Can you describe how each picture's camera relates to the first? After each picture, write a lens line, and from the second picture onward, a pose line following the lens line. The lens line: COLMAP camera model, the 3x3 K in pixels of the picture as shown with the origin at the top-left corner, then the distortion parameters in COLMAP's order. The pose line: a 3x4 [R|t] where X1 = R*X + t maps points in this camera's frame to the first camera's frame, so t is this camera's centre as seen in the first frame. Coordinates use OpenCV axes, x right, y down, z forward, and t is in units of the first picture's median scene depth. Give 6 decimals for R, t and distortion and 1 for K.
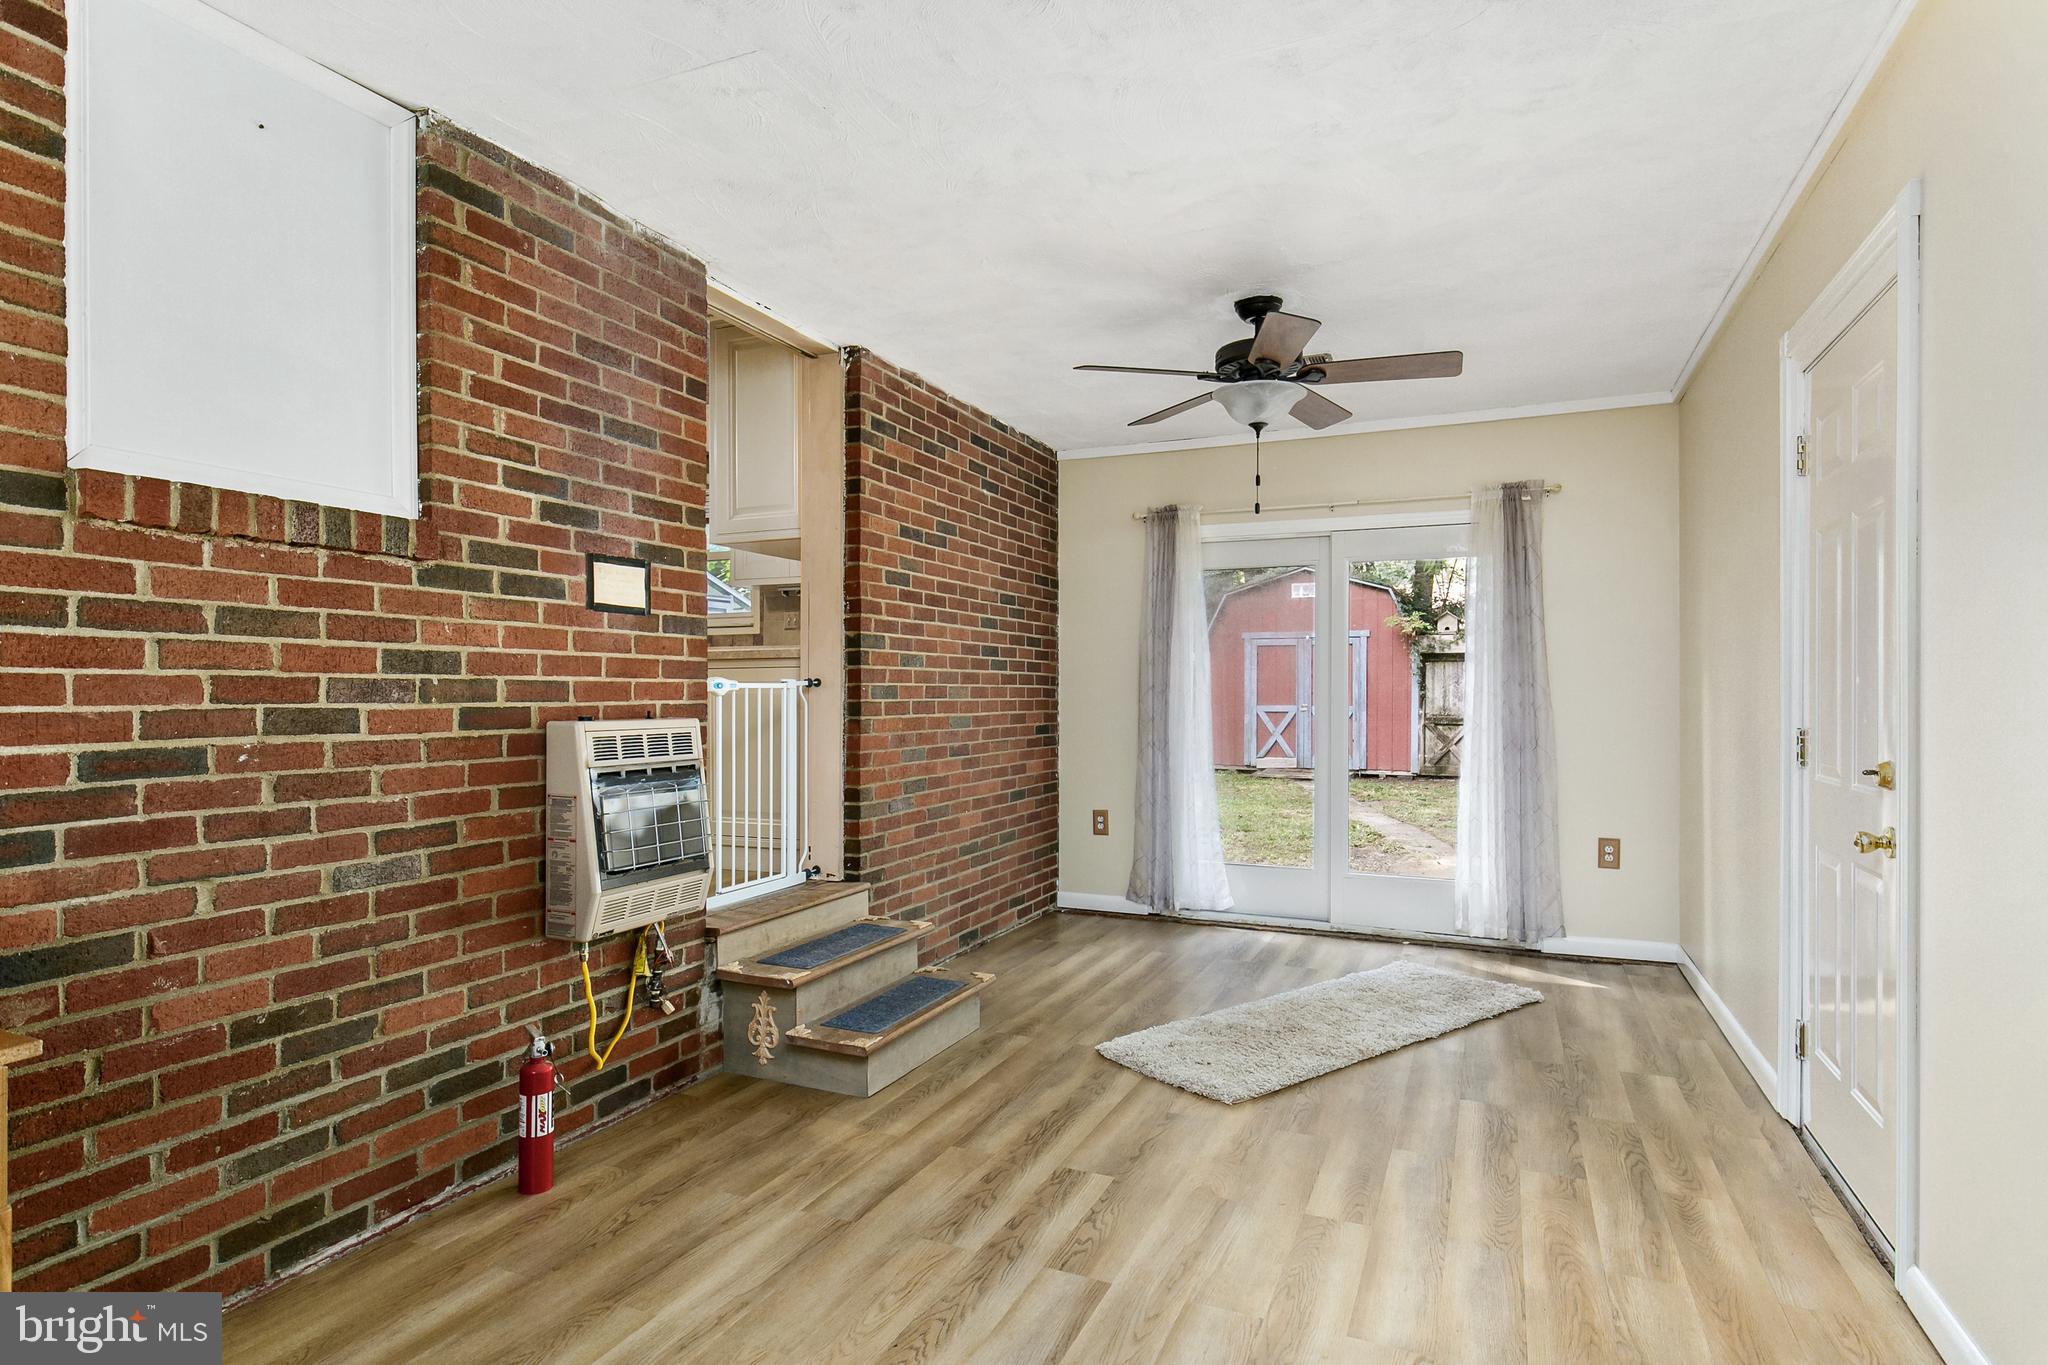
lens RADIAL K [[1104.8, 0, 1023.5], [0, 1104.8, 698.5], [0, 0, 1]] dist [-0.000987, -0.000866]
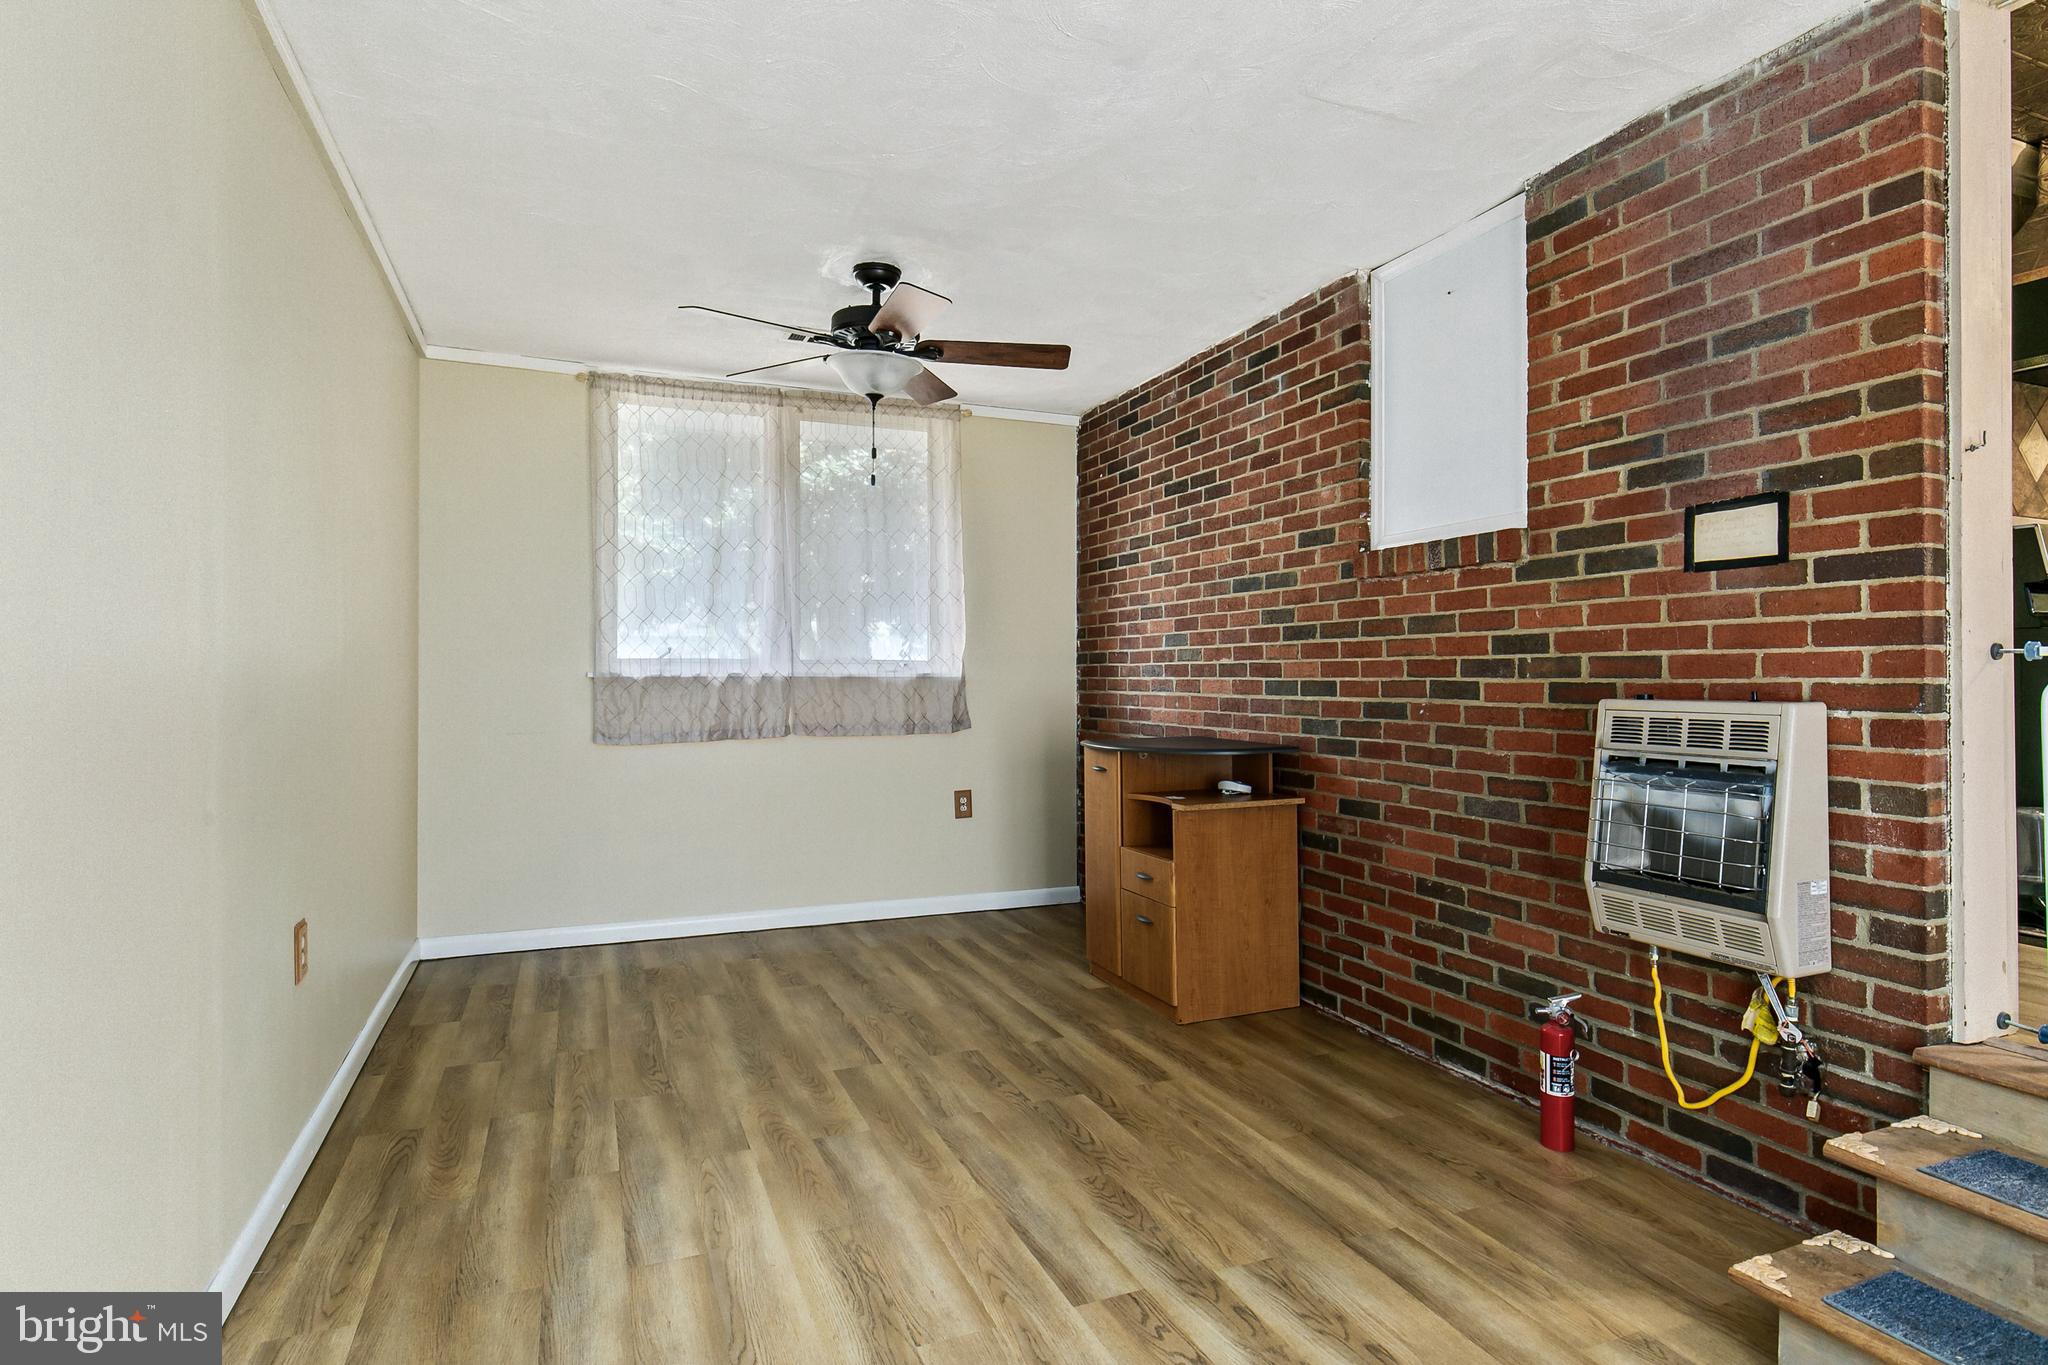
lens RADIAL K [[1104.8, 0, 1024.3], [0, 1104.8, 667.8], [0, 0, 1]] dist [-0.000987, -0.000866]
pose [[-0.705732, -0.003538, -0.708470, 0.645852], [-0.001867, 0.999993, -0.003135, -0.002046], [0.708477, -0.000889, -0.705734, 1.368321]]
